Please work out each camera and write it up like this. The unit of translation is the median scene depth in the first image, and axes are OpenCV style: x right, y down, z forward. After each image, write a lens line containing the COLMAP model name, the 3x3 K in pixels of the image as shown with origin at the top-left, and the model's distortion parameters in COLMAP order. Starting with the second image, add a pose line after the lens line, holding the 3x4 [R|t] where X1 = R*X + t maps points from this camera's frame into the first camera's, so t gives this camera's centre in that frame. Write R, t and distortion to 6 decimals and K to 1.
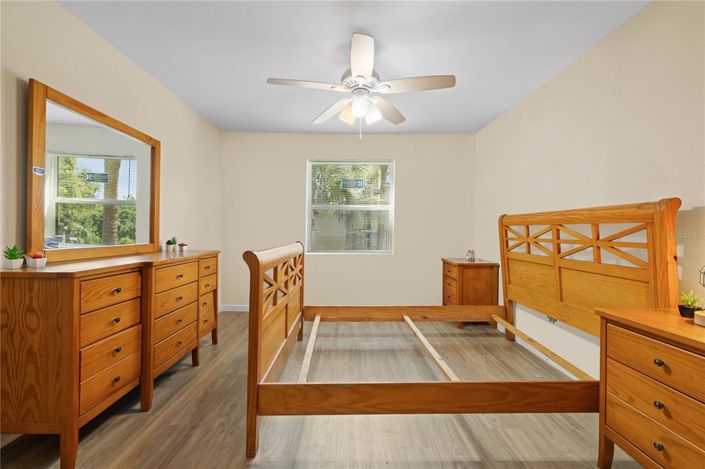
lens RADIAL K [[306.3, 0, 352.9], [0, 306.3, 230.2], [0, 0, 1]] dist [-0.001013, 0.000042]
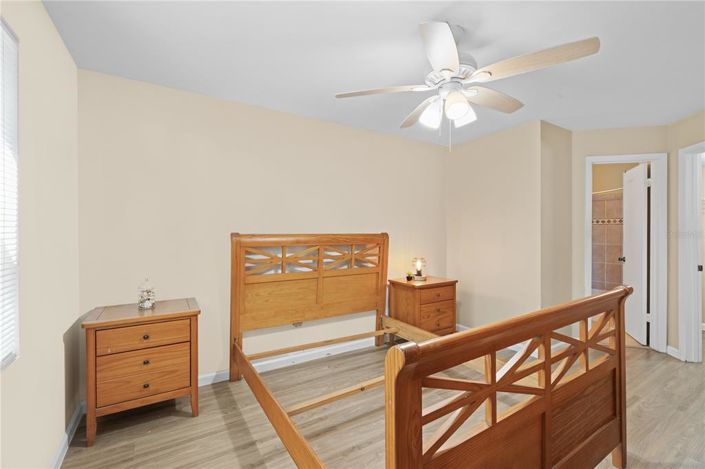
lens RADIAL K [[306.3, 0, 349.2], [0, 306.3, 239.5], [0, 0, 1]] dist [-0.001013, 0.000042]
pose [[-0.517283, -0.021583, 0.855542, -0.447078], [-0.003859, 0.999731, 0.022887, -0.063589], [-0.855806, 0.008537, -0.517227, 1.428610]]
